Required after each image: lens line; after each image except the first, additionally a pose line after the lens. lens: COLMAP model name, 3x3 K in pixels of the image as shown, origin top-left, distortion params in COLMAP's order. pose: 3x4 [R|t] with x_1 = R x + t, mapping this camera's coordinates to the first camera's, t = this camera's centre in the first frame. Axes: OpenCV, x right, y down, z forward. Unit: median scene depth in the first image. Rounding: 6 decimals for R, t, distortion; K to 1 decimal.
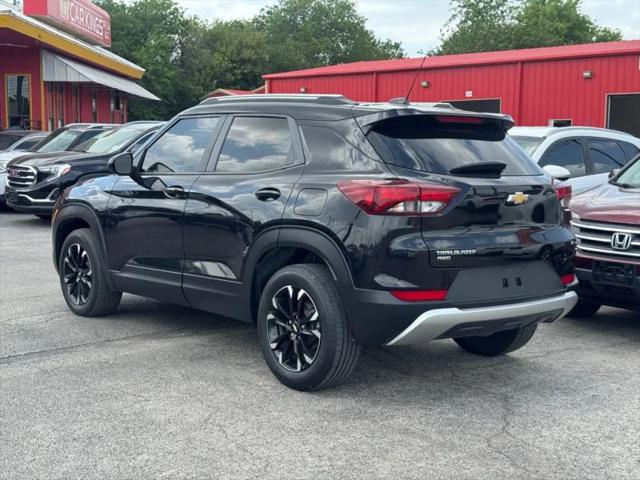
lens RADIAL K [[886.0, 0, 307.8], [0, 886.0, 242.0], [0, 0, 1]] dist [0.096257, -0.062995]
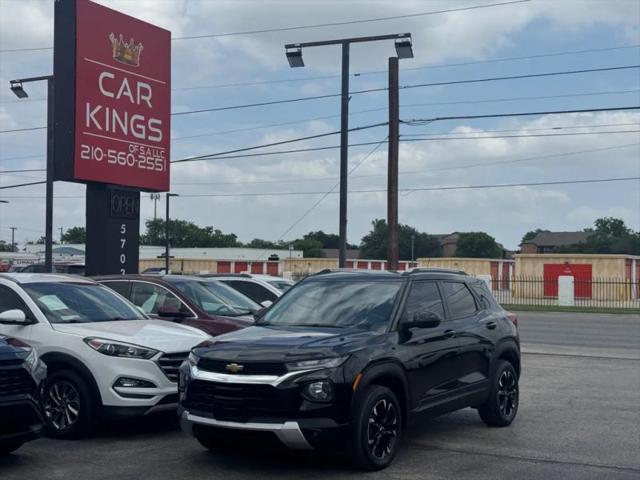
lens RADIAL K [[903.6, 0, 320.0], [0, 903.6, 240.0], [0, 0, 1]] dist [0.147961, -0.052192]
pose [[-0.281701, 0.014355, 0.959395, -1.825370], [0.086581, 0.996189, 0.010516, -0.293263], [-0.955588, 0.086027, -0.281870, 1.943300]]
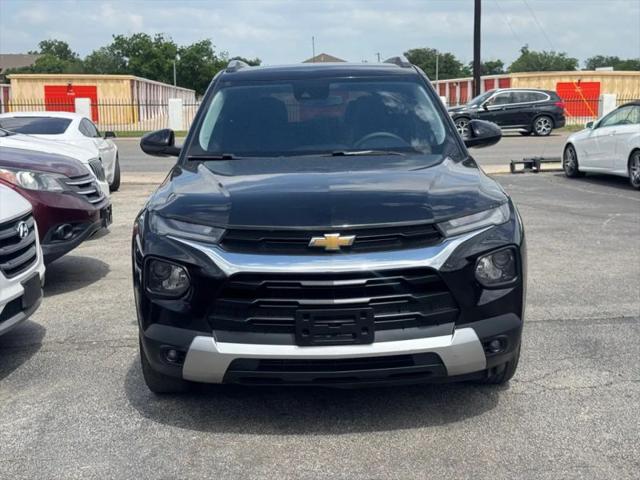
lens RADIAL K [[903.6, 0, 320.0], [0, 903.6, 240.0], [0, 0, 1]] dist [0.147961, -0.052192]
pose [[-0.771841, -0.102236, 0.627543, -0.804451], [0.070255, 0.967231, 0.243986, -0.265886], [-0.631923, 0.232406, -0.739365, 2.240534]]
